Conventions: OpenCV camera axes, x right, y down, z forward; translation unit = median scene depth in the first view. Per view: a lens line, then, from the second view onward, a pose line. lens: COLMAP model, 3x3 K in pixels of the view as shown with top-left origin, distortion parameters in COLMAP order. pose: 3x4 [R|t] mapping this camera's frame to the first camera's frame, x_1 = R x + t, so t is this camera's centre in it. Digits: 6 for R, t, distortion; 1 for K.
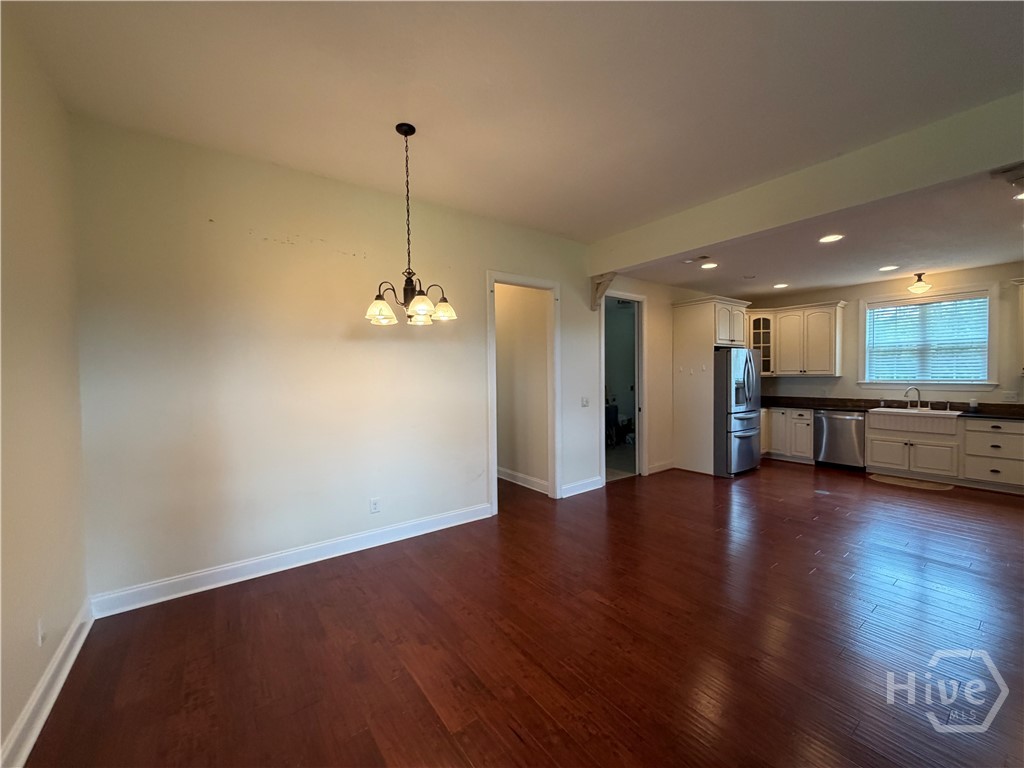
lens RADIAL K [[409.2, 0, 511.5], [0, 409.2, 384.5], [0, 0, 1]] dist [0.003807, 0.000338]
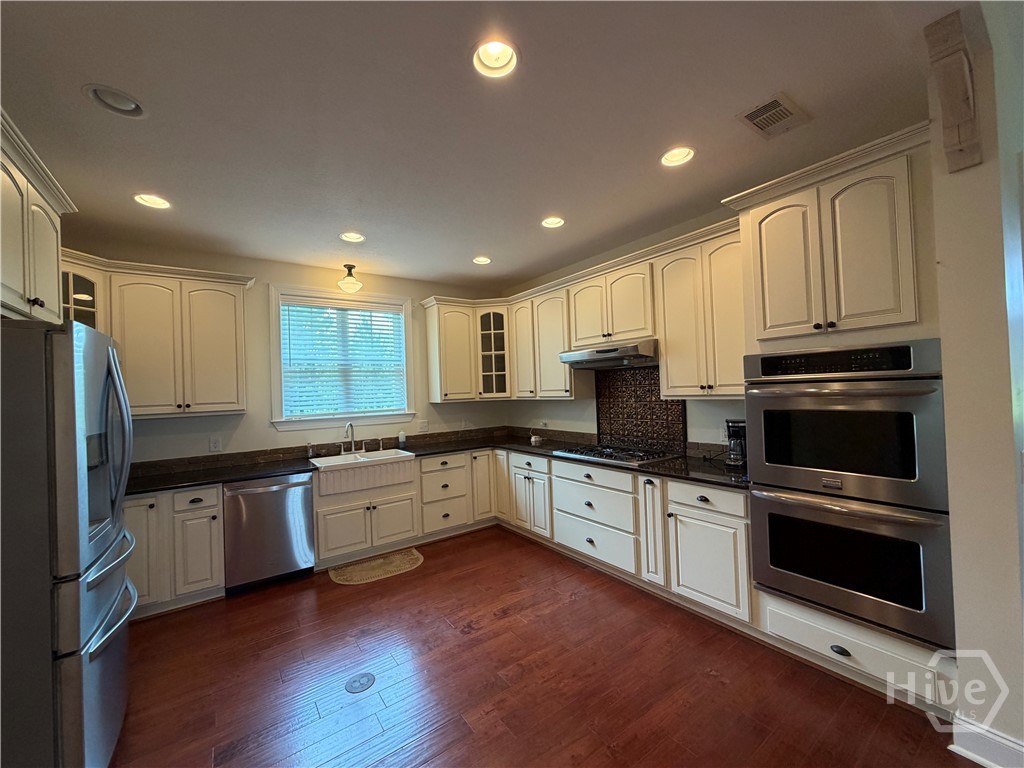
lens RADIAL K [[409.2, 0, 508.2], [0, 409.2, 384.8], [0, 0, 1]] dist [0.003807, 0.000338]
pose [[0.017856, 0.021488, 0.999610, 0.278130], [0.061688, 0.997841, -0.022552, -0.026454], [-0.997936, 0.062066, 0.016492, 0.712548]]
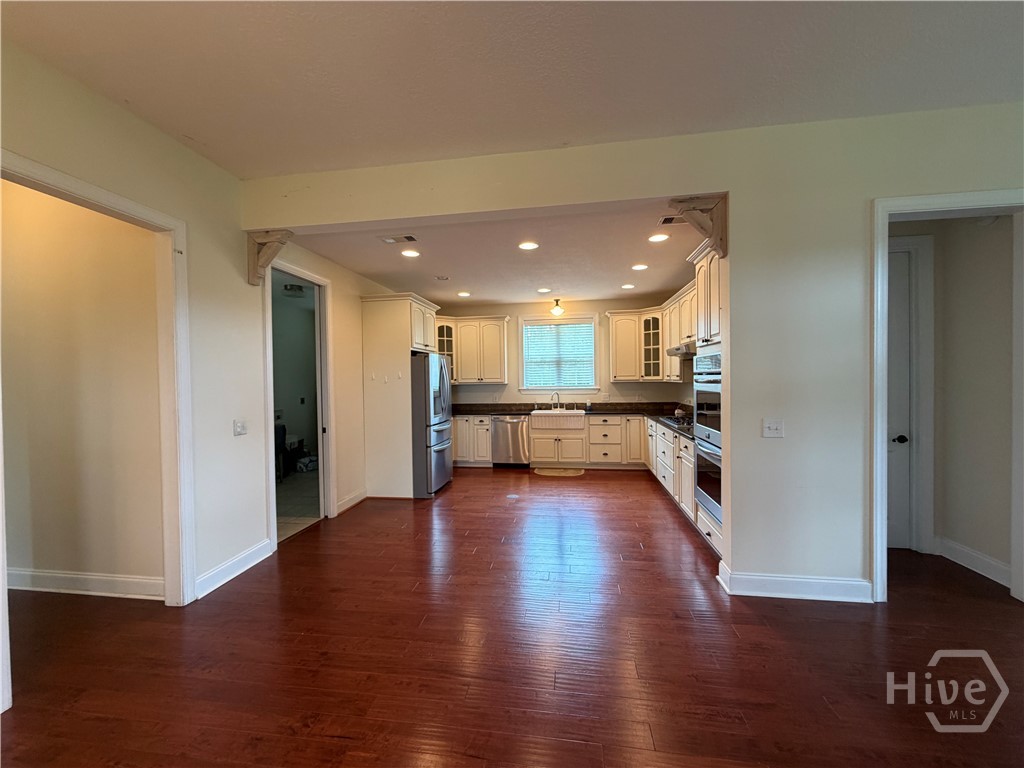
lens RADIAL K [[409.2, 0, 510.5], [0, 409.2, 384.3], [0, 0, 1]] dist [0.003807, 0.000338]
pose [[0.706913, -0.009369, 0.707238, 0.026683], [0.025707, 0.999592, -0.012454, -0.004584], [-0.706833, 0.026985, 0.706866, 0.236937]]
